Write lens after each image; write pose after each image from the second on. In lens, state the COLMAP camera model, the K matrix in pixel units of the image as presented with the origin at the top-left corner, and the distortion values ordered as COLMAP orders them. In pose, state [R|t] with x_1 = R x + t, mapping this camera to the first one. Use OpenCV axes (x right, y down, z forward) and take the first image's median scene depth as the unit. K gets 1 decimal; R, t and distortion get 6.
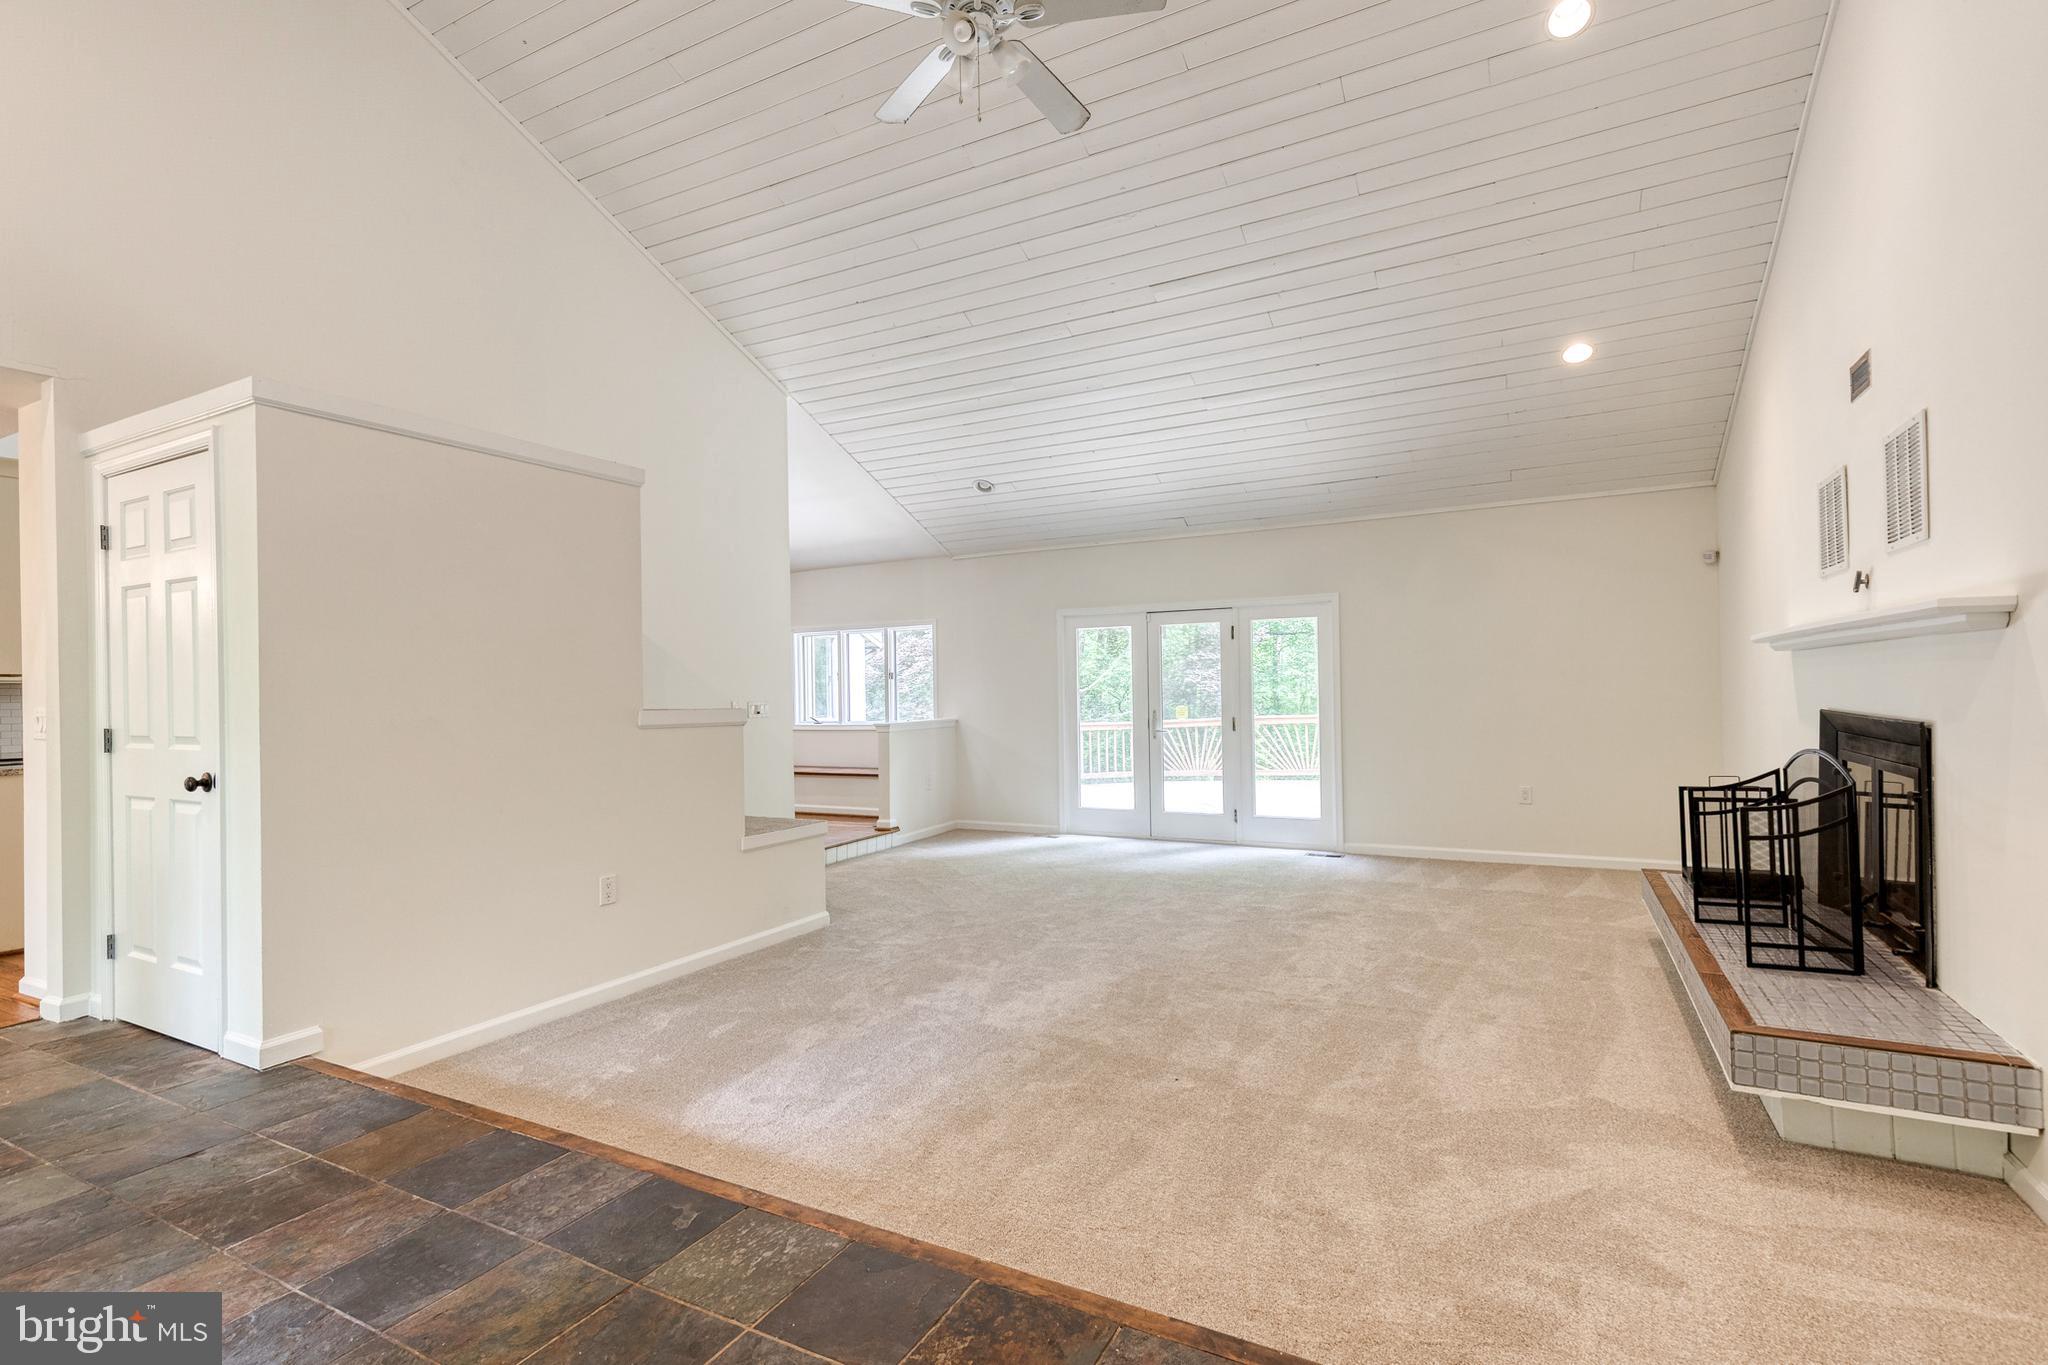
lens RADIAL K [[934.7, 0, 1031.5], [0, 934.7, 679.8], [0, 0, 1]] dist [0.010354, -0.000602]
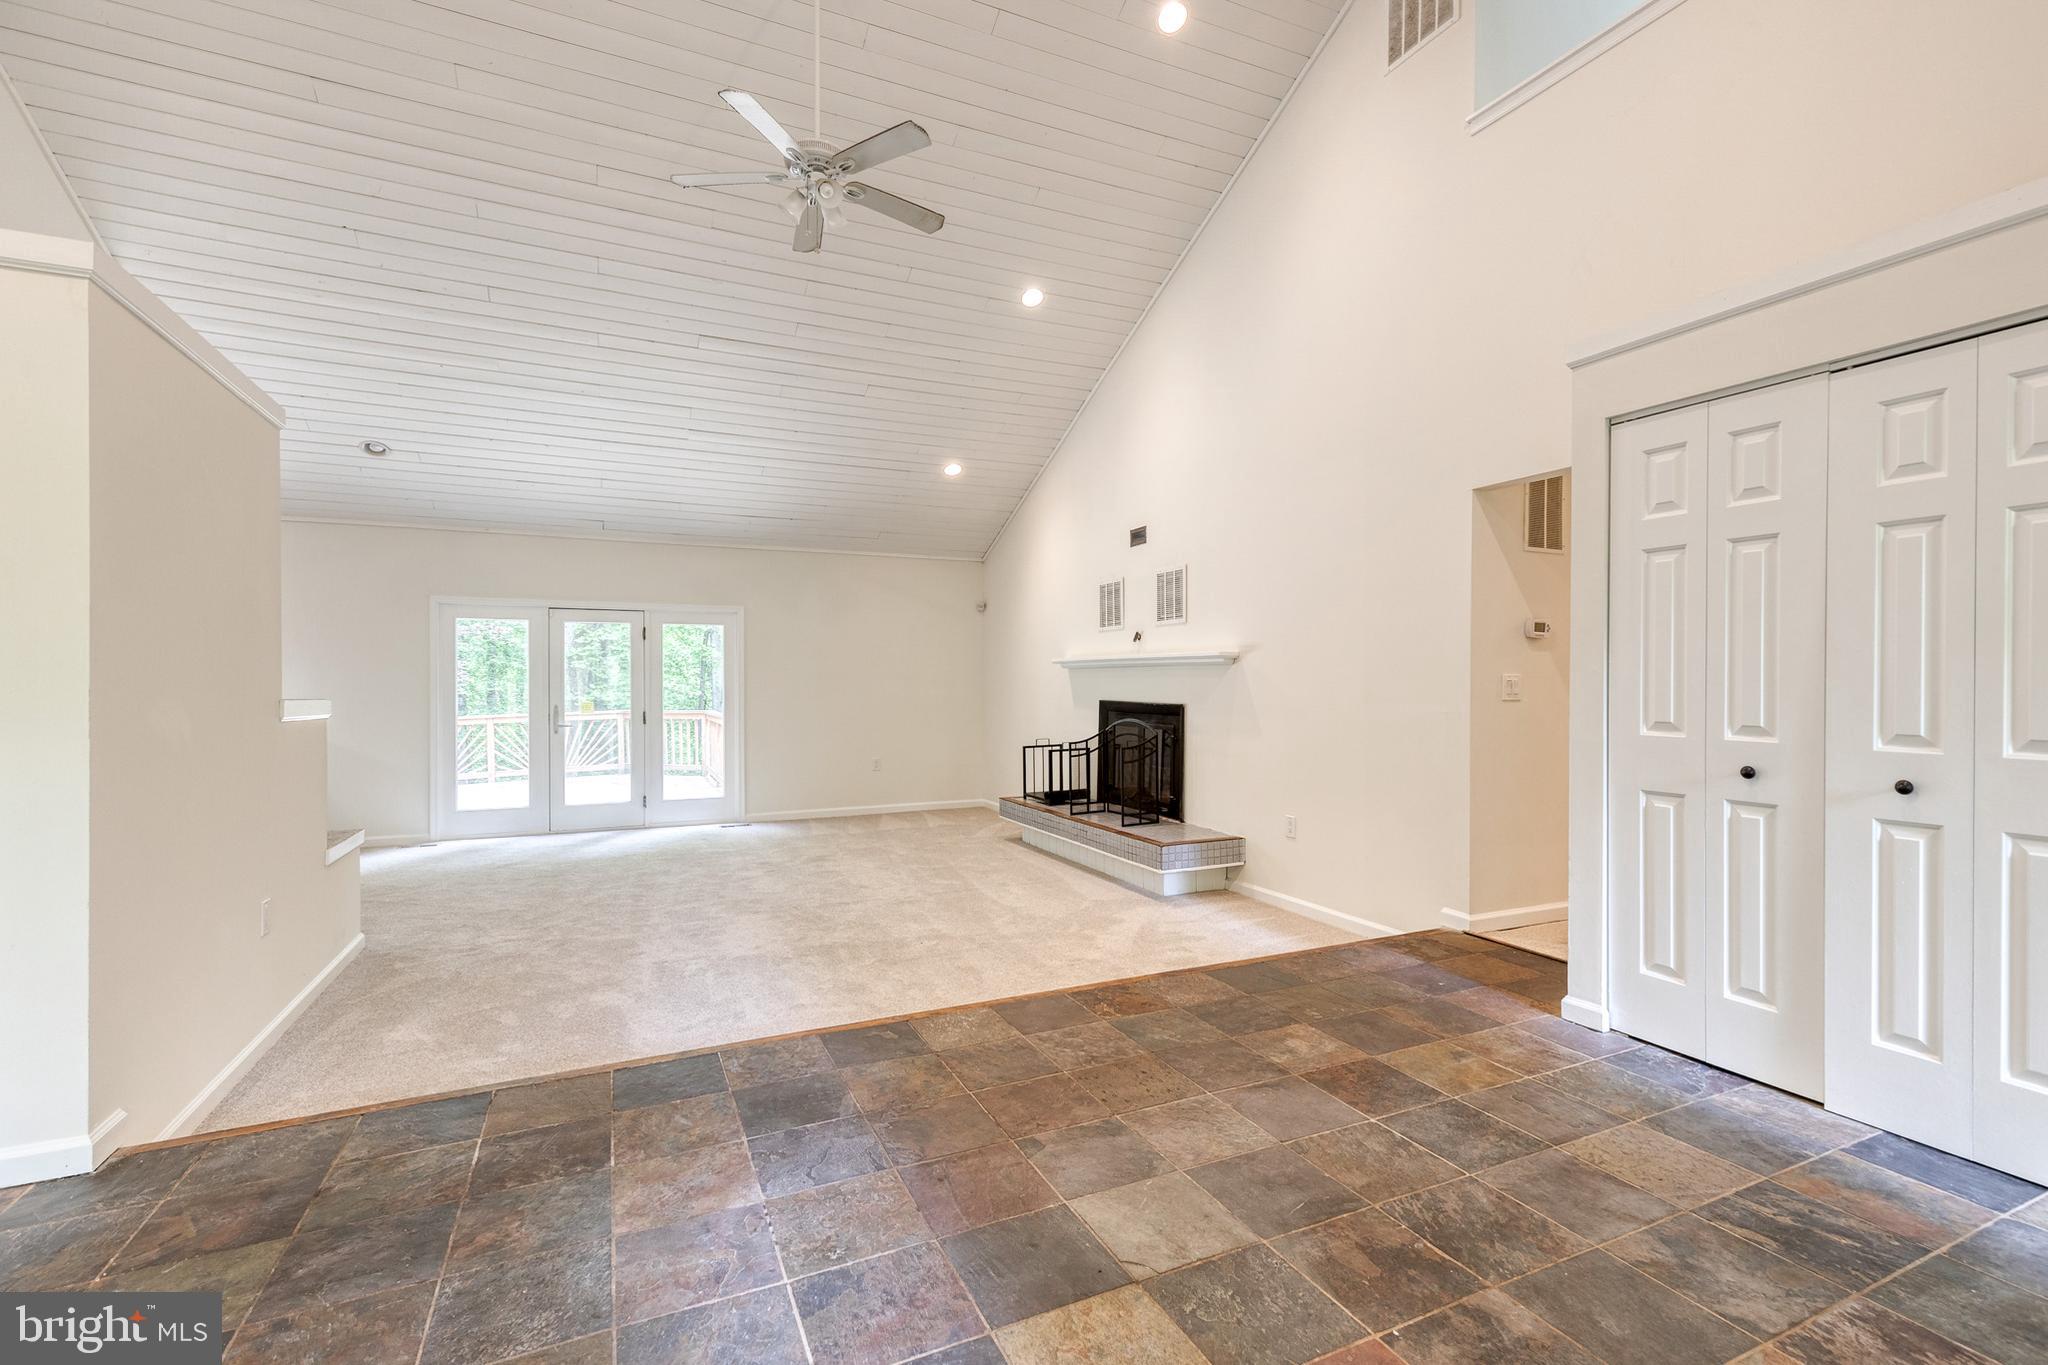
lens RADIAL K [[934.7, 0, 1031.5], [0, 934.7, 679.8], [0, 0, 1]] dist [0.010354, -0.000602]
pose [[0.603092, 0.019939, 0.797423, -0.723762], [-0.018804, 0.999765, -0.010777, 0.012297], [-0.797450, -0.008495, 0.603325, -0.035358]]
